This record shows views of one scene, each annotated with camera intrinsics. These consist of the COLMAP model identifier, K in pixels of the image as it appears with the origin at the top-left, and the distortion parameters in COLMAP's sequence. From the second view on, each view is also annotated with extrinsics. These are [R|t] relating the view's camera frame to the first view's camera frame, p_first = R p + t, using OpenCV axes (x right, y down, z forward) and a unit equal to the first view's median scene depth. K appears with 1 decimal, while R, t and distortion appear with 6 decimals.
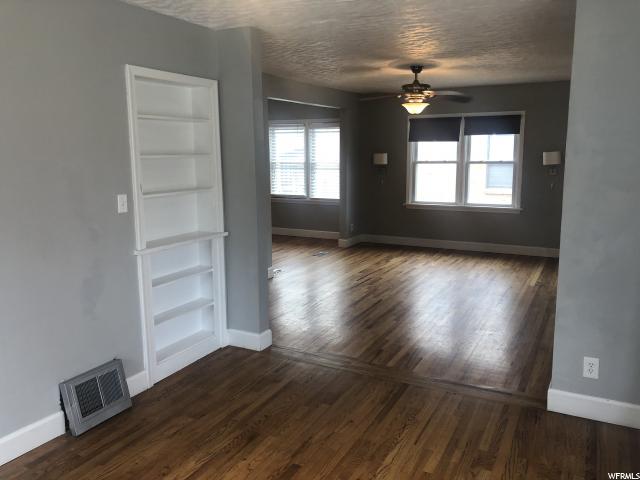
lens RADIAL K [[526.0, 0, 318.4], [0, 526.0, 235.6], [0, 0, 1]] dist [0.097085, -0.103088]
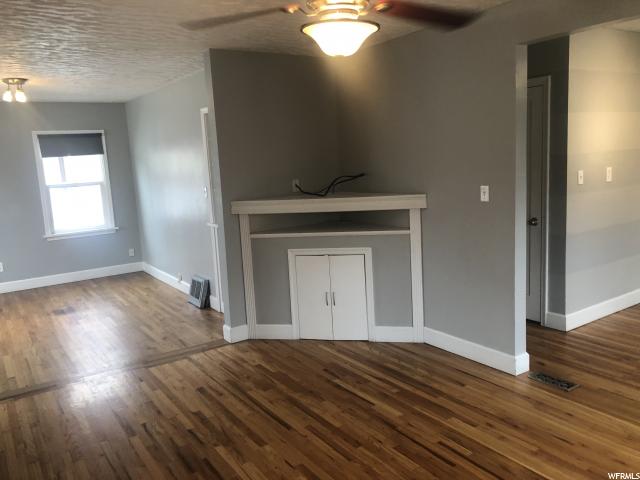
lens RADIAL K [[526.0, 0, 318.4], [0, 526.0, 235.6], [0, 0, 1]] dist [0.097085, -0.103088]
pose [[0.473294, -0.159091, 0.866420, -0.321003], [0.205936, 0.976285, 0.066769, -0.026032], [-0.856495, 0.146825, 0.494832, 0.186016]]
